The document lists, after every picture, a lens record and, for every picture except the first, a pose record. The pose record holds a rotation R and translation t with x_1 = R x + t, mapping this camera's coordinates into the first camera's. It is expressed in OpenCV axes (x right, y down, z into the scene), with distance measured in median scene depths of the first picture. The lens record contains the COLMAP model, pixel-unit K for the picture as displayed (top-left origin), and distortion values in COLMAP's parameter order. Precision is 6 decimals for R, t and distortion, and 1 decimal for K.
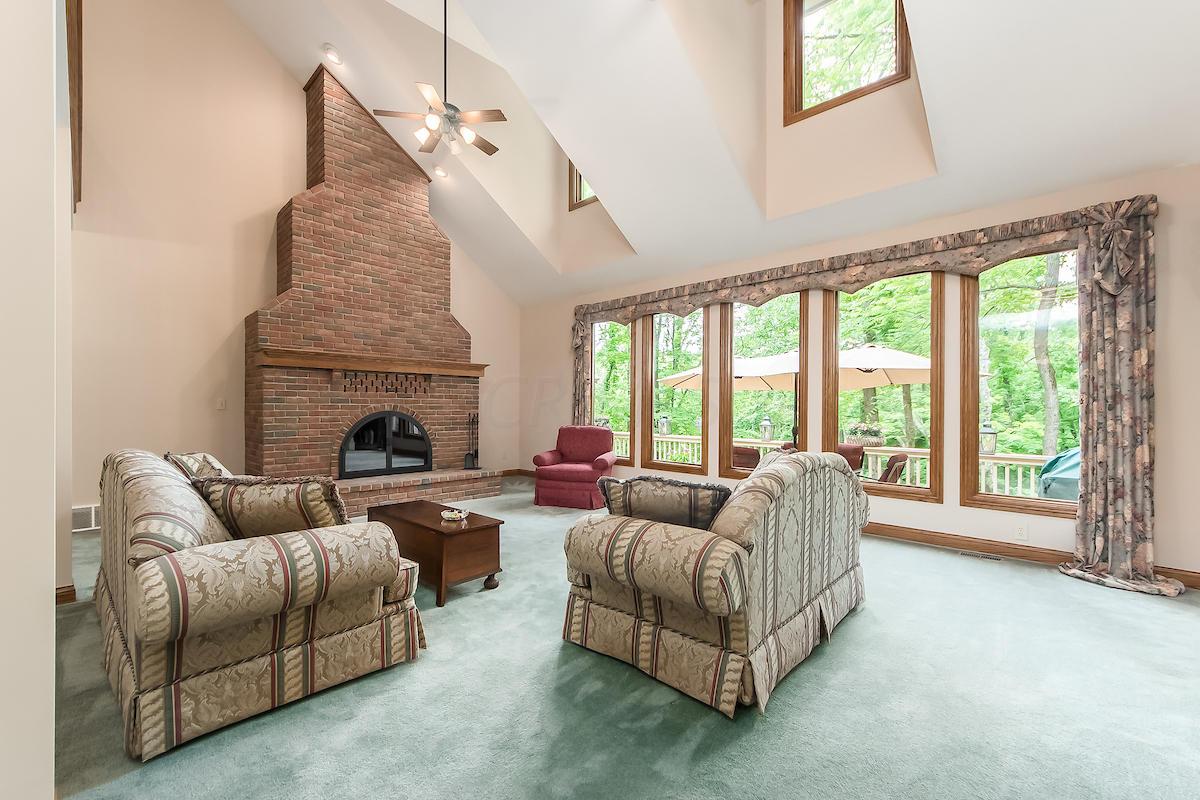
lens RADIAL K [[501.9, 0, 599.1], [0, 501.9, 407.2], [0, 0, 1]] dist [0.001064, -0.000903]
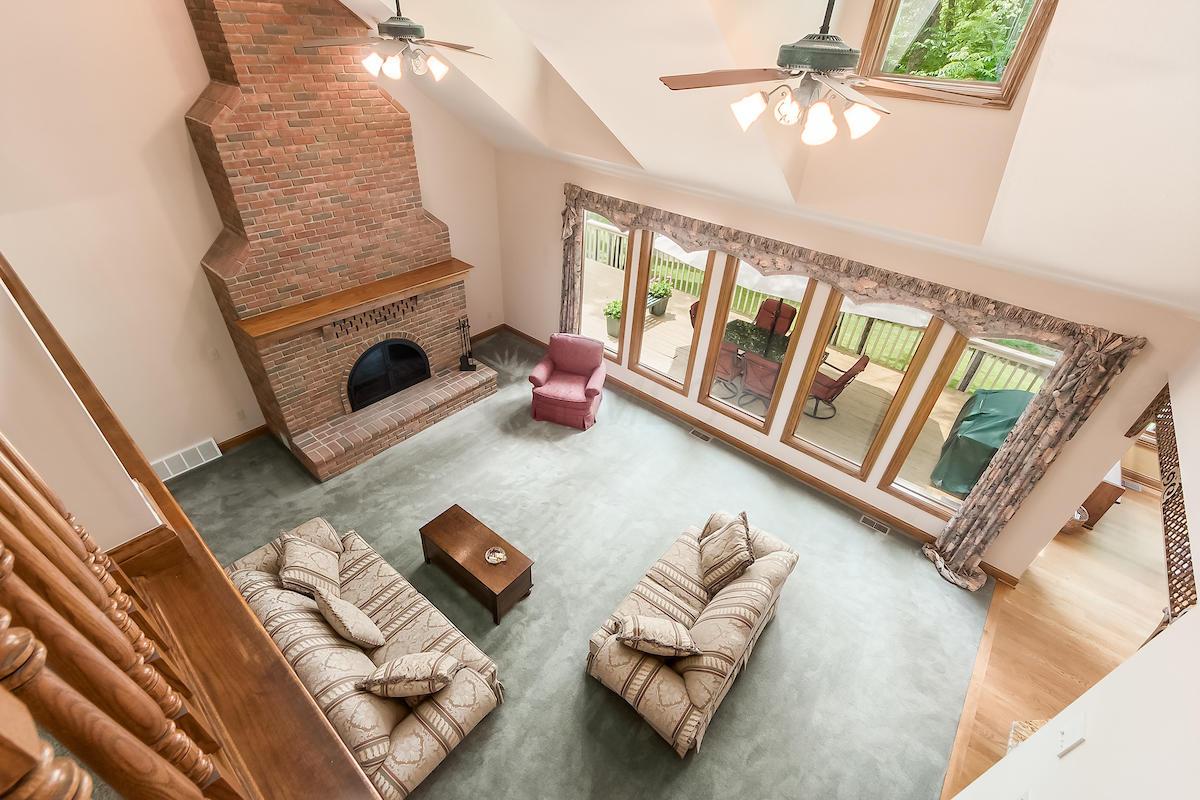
lens RADIAL K [[526.3, 0, 600.0], [0, 526.3, 400.0], [0, 0, 1]] dist [-0.000492, 0.000059]
pose [[0.996828, 0.006194, 0.079347, -0.076696], [-0.051738, 0.808004, 0.586901, -0.579079], [-0.060478, -0.589145, 0.805761, 0.068122]]
